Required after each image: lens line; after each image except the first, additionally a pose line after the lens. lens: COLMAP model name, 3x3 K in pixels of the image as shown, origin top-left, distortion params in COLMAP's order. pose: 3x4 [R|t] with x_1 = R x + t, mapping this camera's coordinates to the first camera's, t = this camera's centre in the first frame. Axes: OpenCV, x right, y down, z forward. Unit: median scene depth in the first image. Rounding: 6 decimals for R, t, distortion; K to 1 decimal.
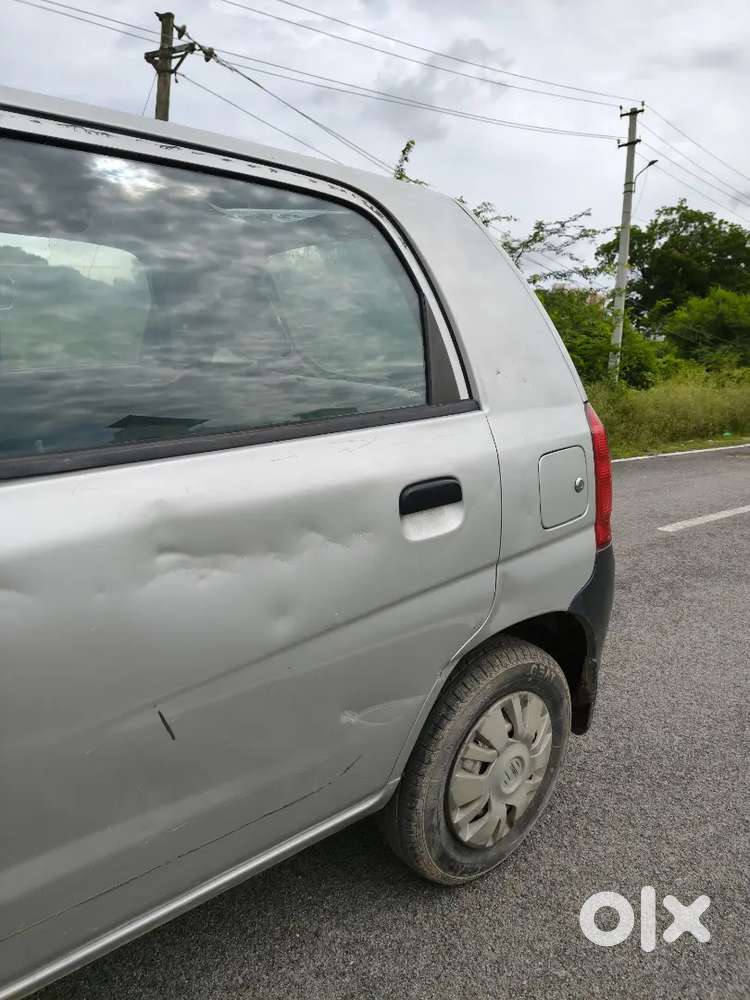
lens RADIAL K [[681.5, 0, 375.0], [0, 681.5, 500.0], [0, 0, 1]] dist [0.001658, -0.002533]
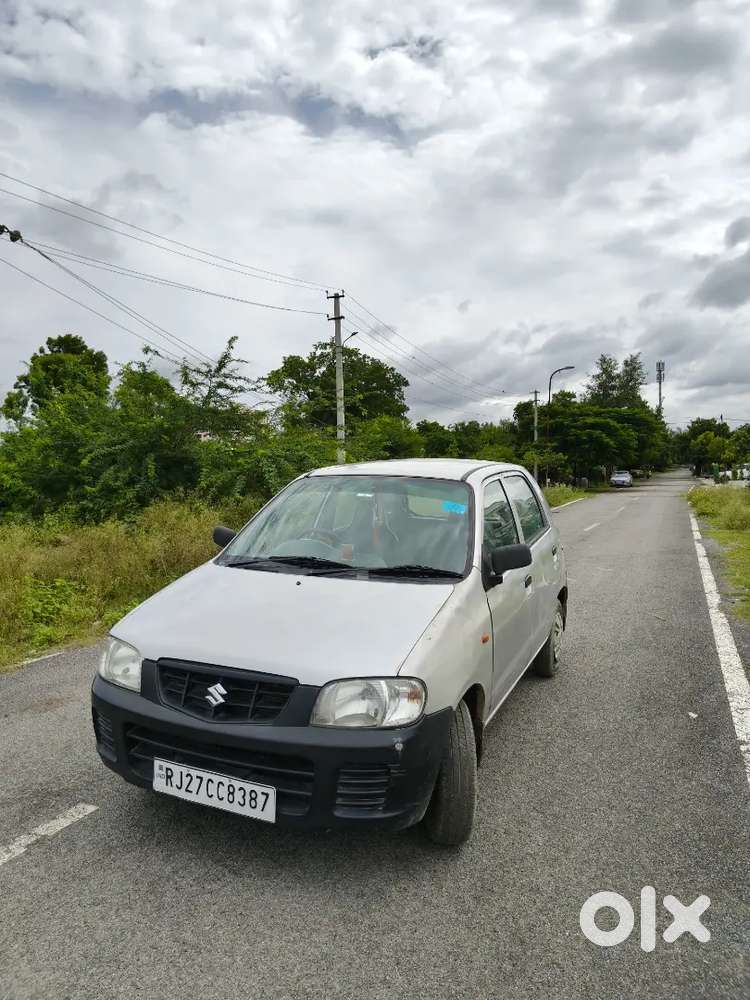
lens RADIAL K [[688.3, 0, 359.5], [0, 688.3, 497.8], [0, 0, 1]] dist [-0.021743, -0.000507]
pose [[0.899069, -0.048533, 0.435108, -0.185136], [0.119115, 0.983462, -0.136431, 0.006877], [-0.421290, 0.174489, 0.889982, -0.146684]]
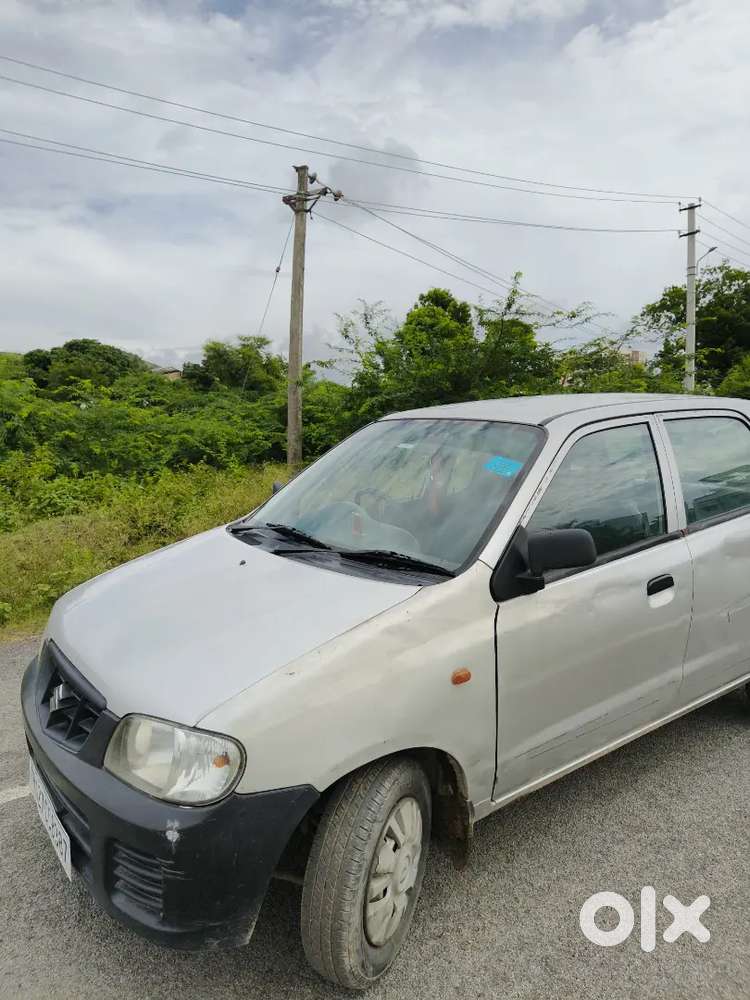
lens RADIAL K [[679.2, 0, 372.2], [0, 679.2, 496.3], [0, 0, 1]] dist [-0.000021, -0.001442]
pose [[0.996620, -0.040080, -0.071708, -0.087014], [0.032760, 0.994398, -0.100493, 0.003663], [0.075334, 0.097804, 0.992350, -0.110170]]
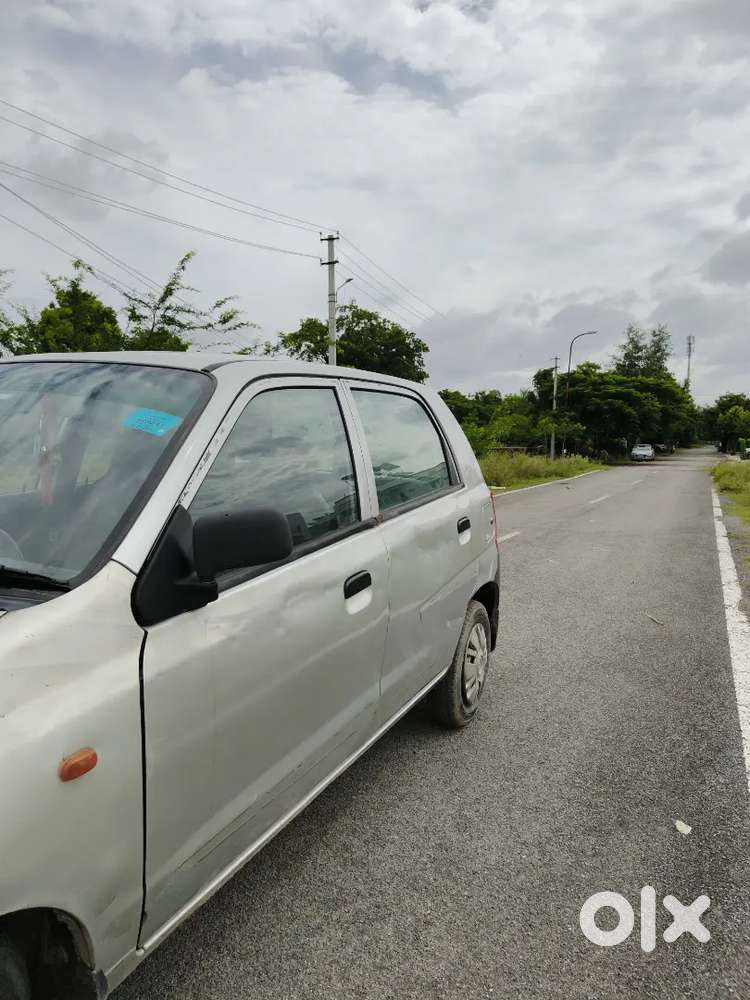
lens RADIAL K [[681.5, 0, 375.0], [0, 681.5, 500.0], [0, 0, 1]] dist [0.001658, -0.002533]
pose [[0.905087, -0.046089, 0.422722, -0.082464], [0.092041, 0.991776, -0.088937, 0.006092], [-0.415146, 0.119403, 0.901885, -0.068145]]
